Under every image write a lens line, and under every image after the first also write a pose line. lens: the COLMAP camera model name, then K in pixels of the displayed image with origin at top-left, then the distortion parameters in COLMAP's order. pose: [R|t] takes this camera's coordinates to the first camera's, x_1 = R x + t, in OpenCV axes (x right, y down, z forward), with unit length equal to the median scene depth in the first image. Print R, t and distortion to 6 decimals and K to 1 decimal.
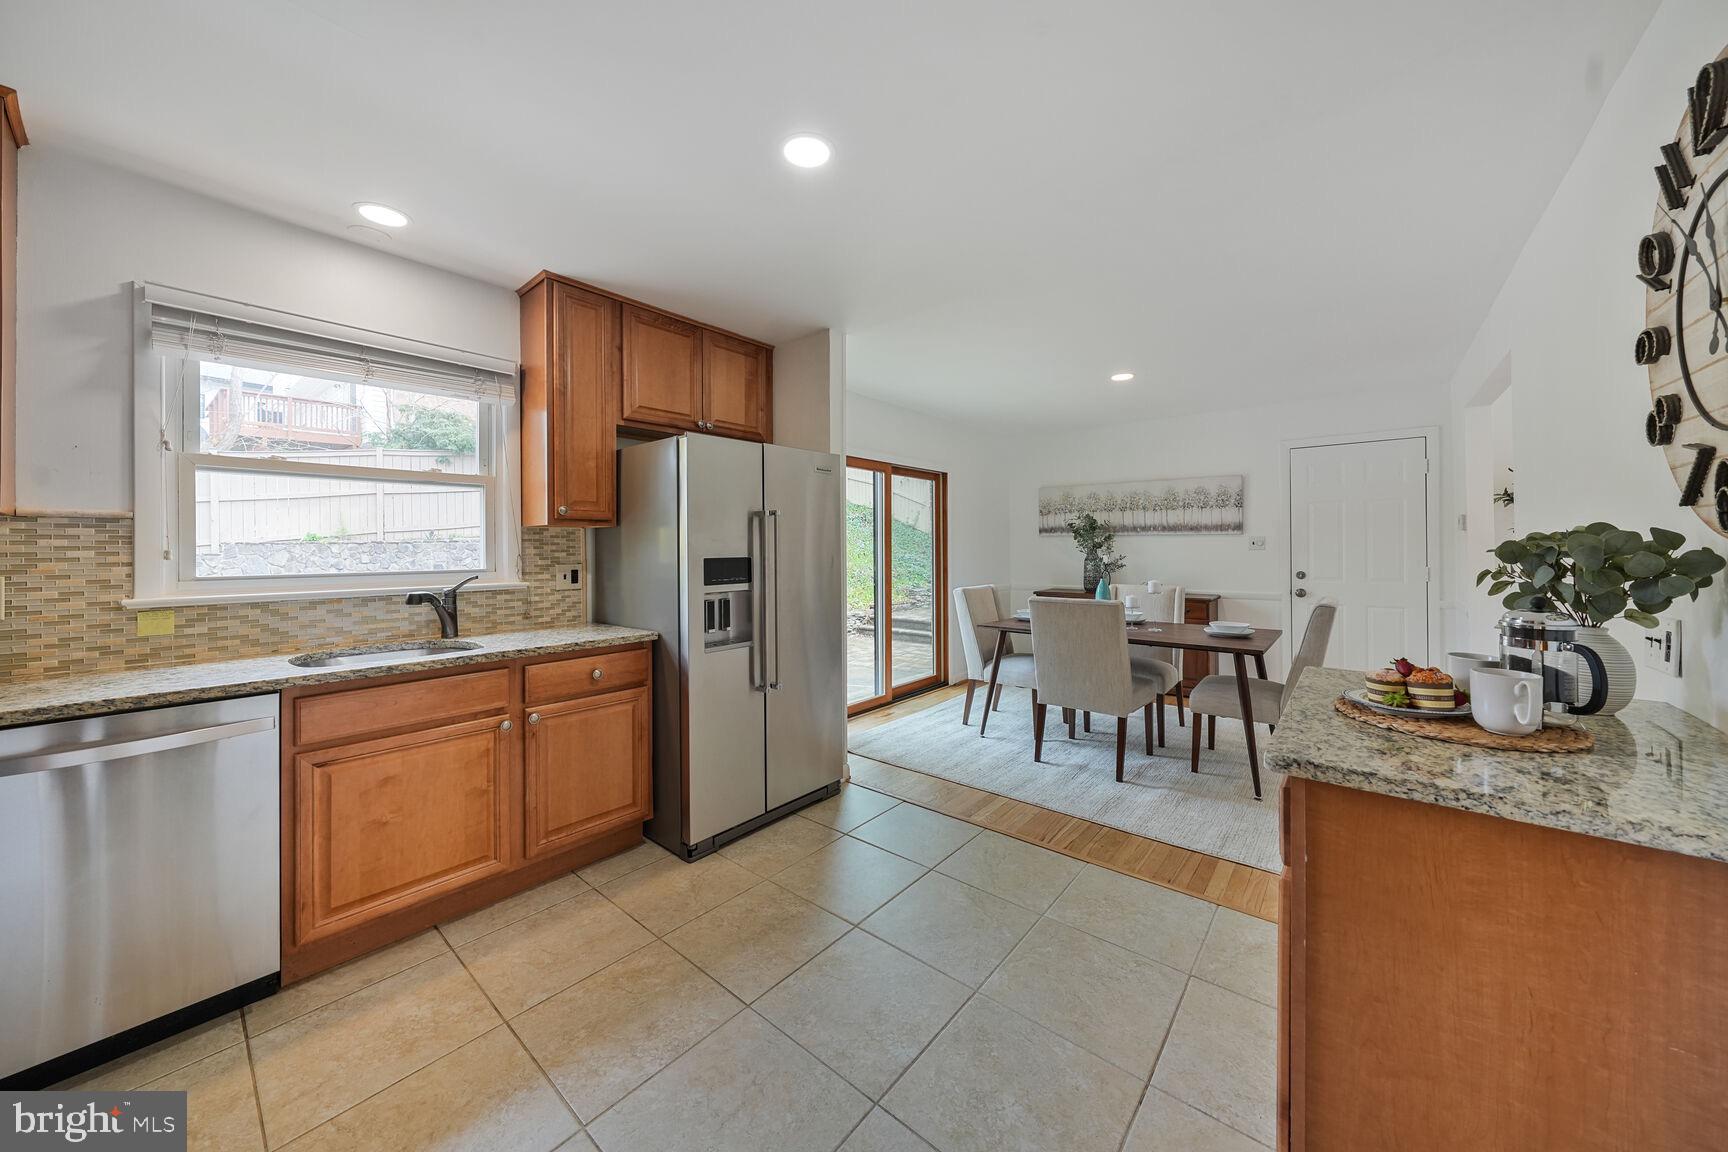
lens RADIAL K [[585.8, 0, 864.2], [0, 585.8, 545.9], [0, 0, 1]] dist [-0.006626, 0.001350]
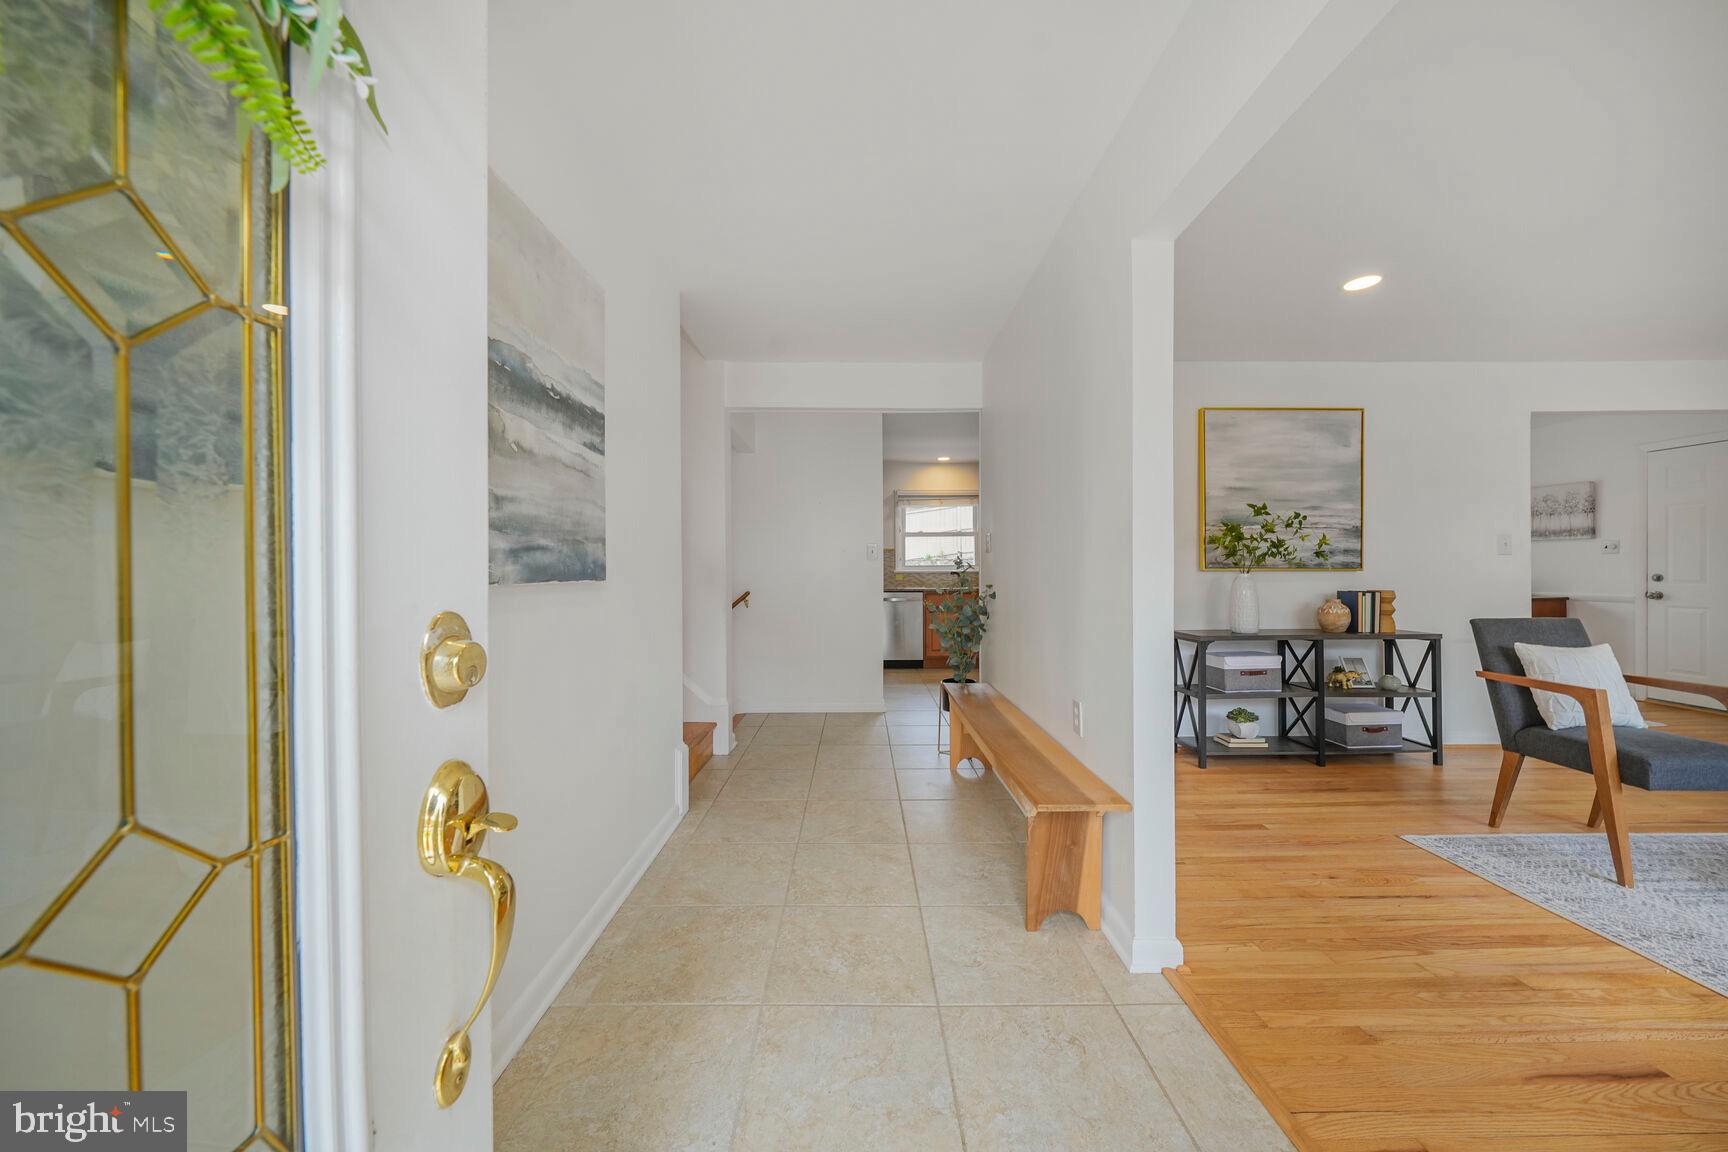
lens RADIAL K [[585.8, 0, 855.7], [0, 585.8, 573.5], [0, 0, 1]] dist [-0.006626, 0.001350]
pose [[0.634835, 0.005817, -0.772626, 1.143294], [0.004875, 0.999922, 0.011533, 0.043768], [0.772632, -0.011088, 0.634757, -1.203194]]
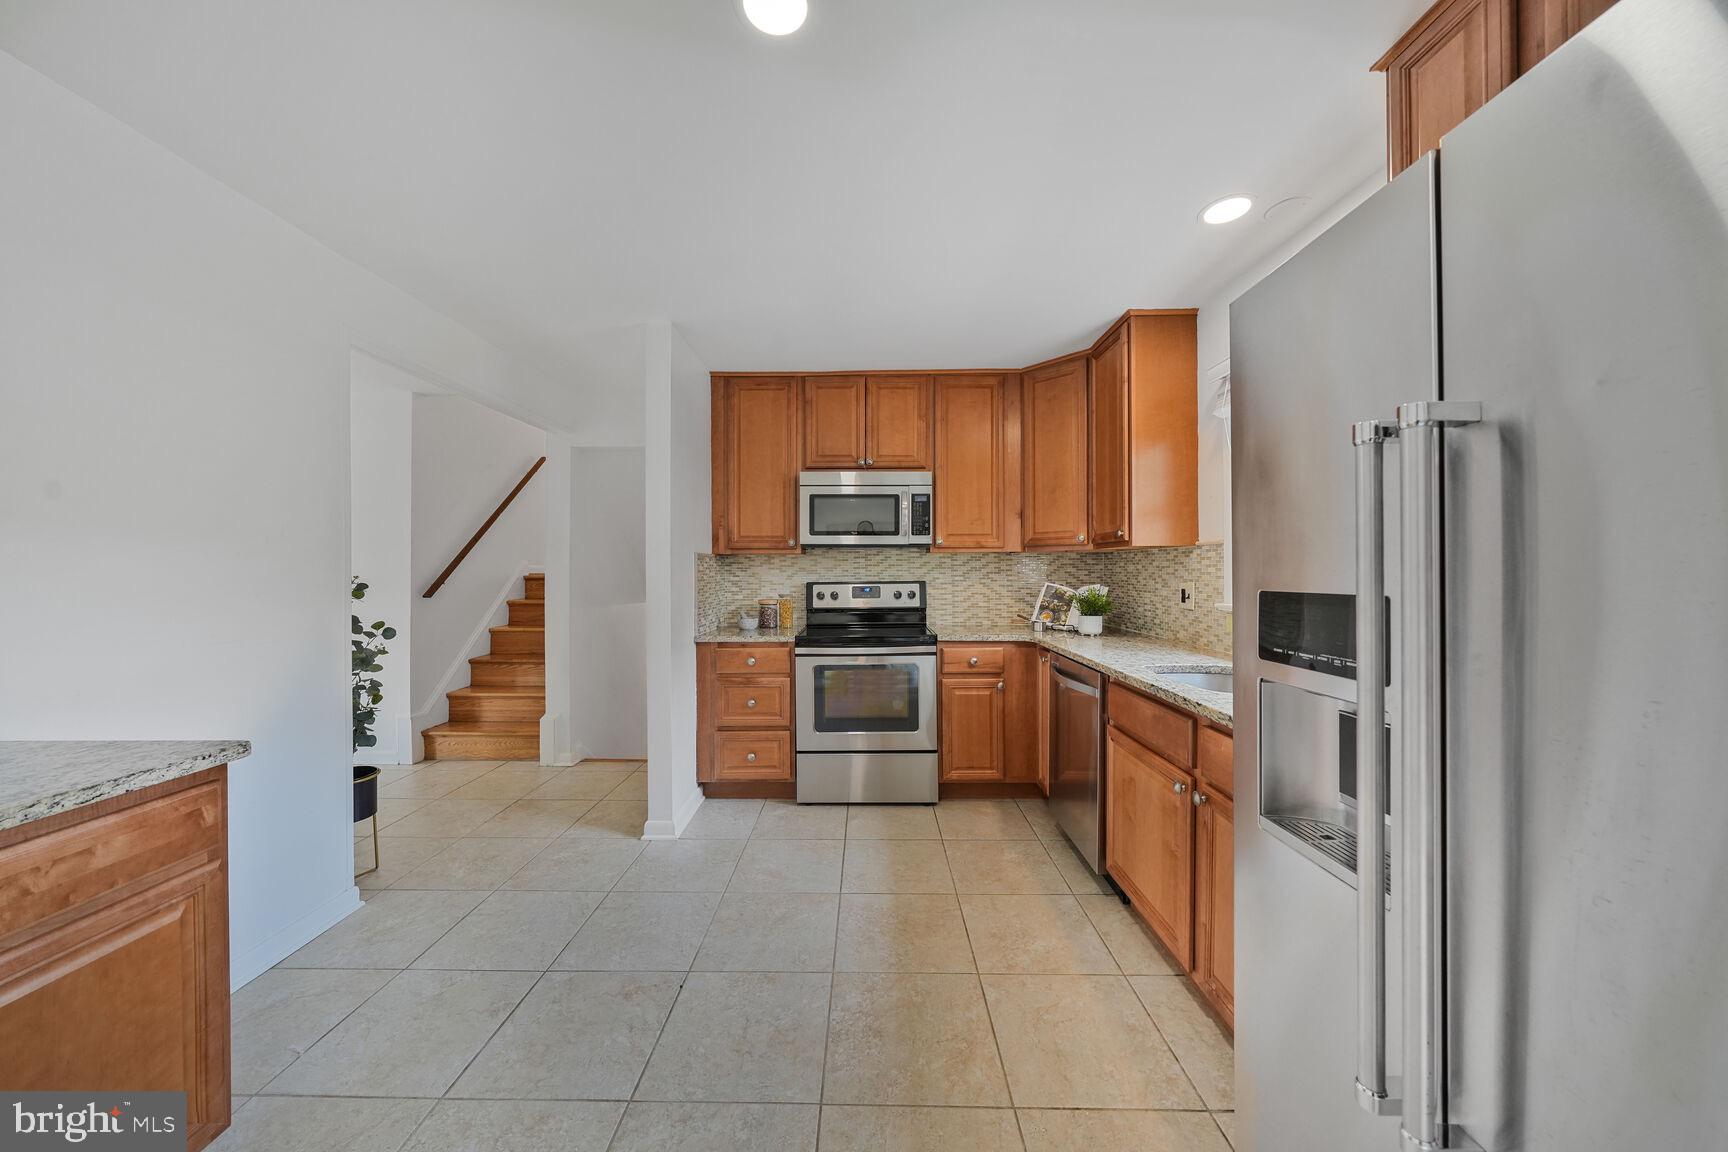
lens RADIAL K [[585.8, 0, 861.2], [0, 585.8, 571.1], [0, 0, 1]] dist [-0.006626, 0.001350]
pose [[-0.766986, 0.008782, -0.641604, 0.178716], [0.010814, 0.999941, 0.000759, 0.004545], [0.641573, -0.006356, -0.767036, 1.019886]]
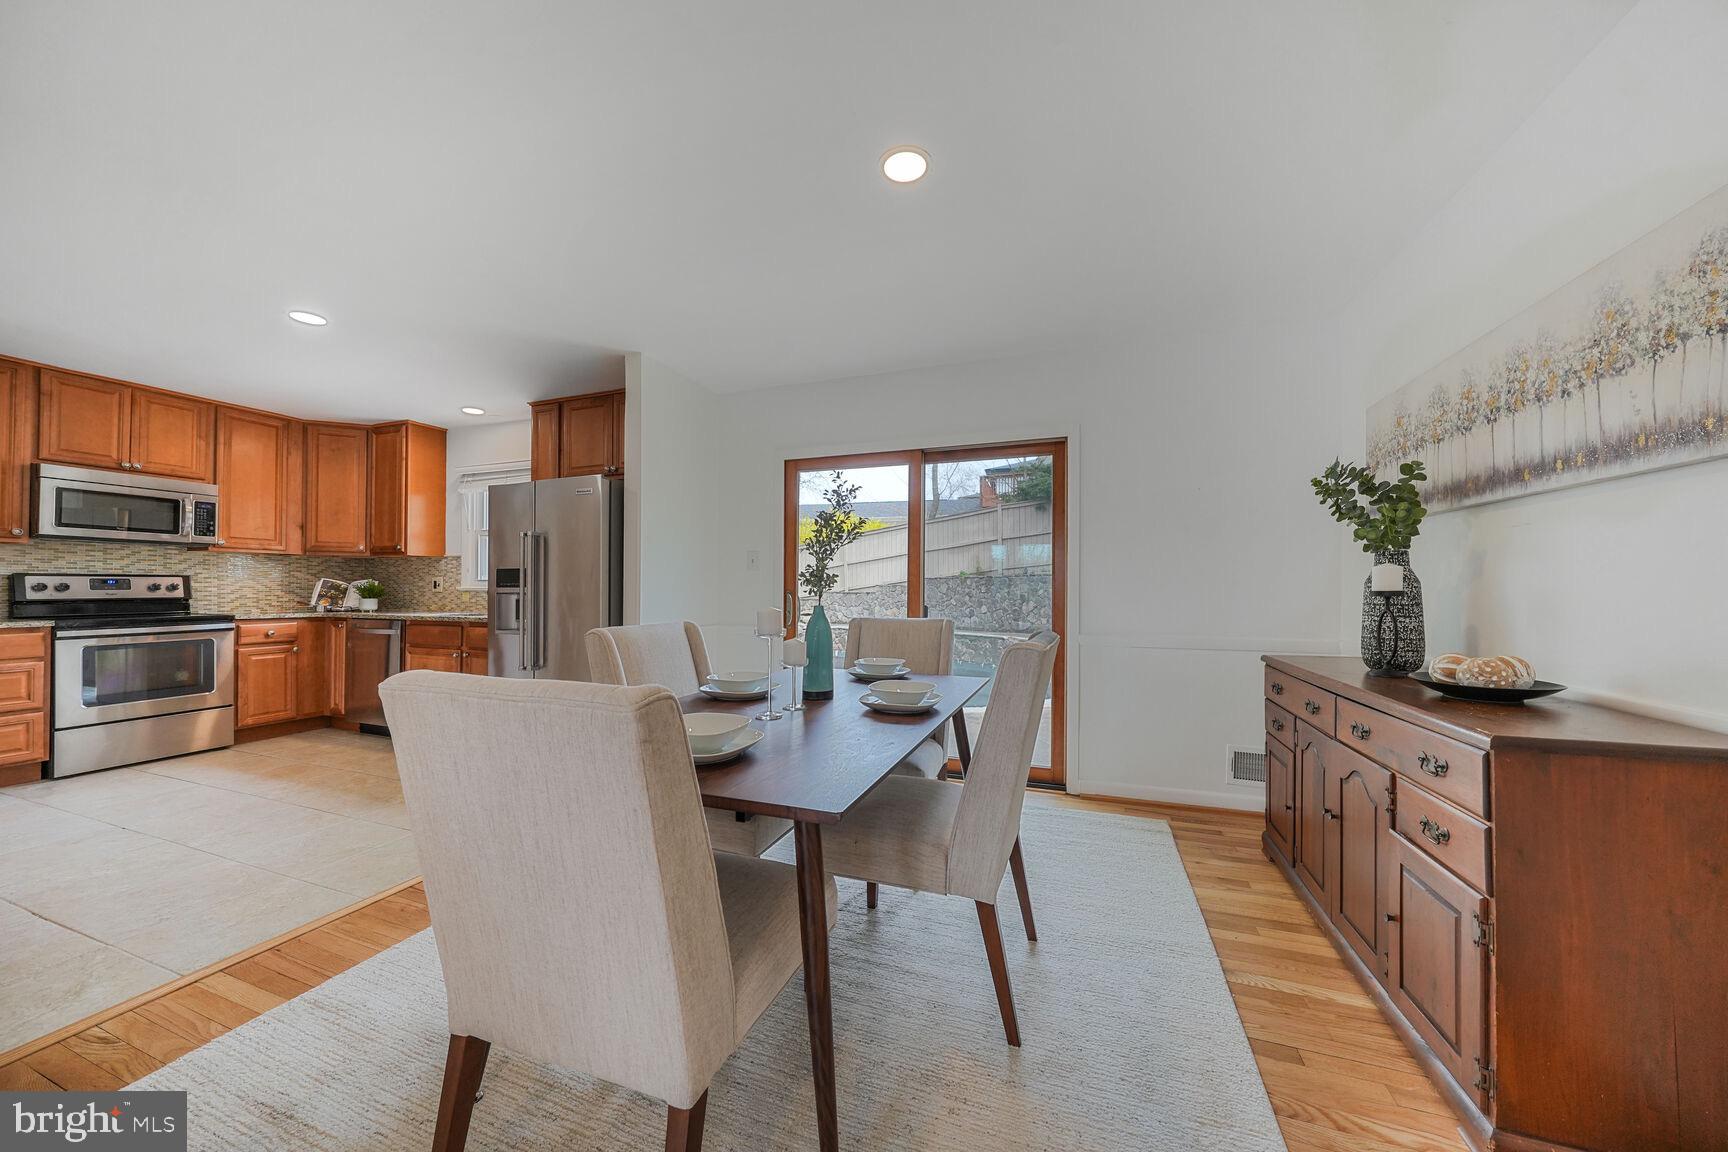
lens RADIAL K [[585.8, 0, 861.6], [0, 585.8, 584.5], [0, 0, 1]] dist [-0.006626, 0.001350]
pose [[0.347513, -0.000603, -0.937675, 1.284057], [-0.001319, 0.999998, -0.001132, 0.055326], [0.937674, 0.001630, 0.347511, 1.215662]]
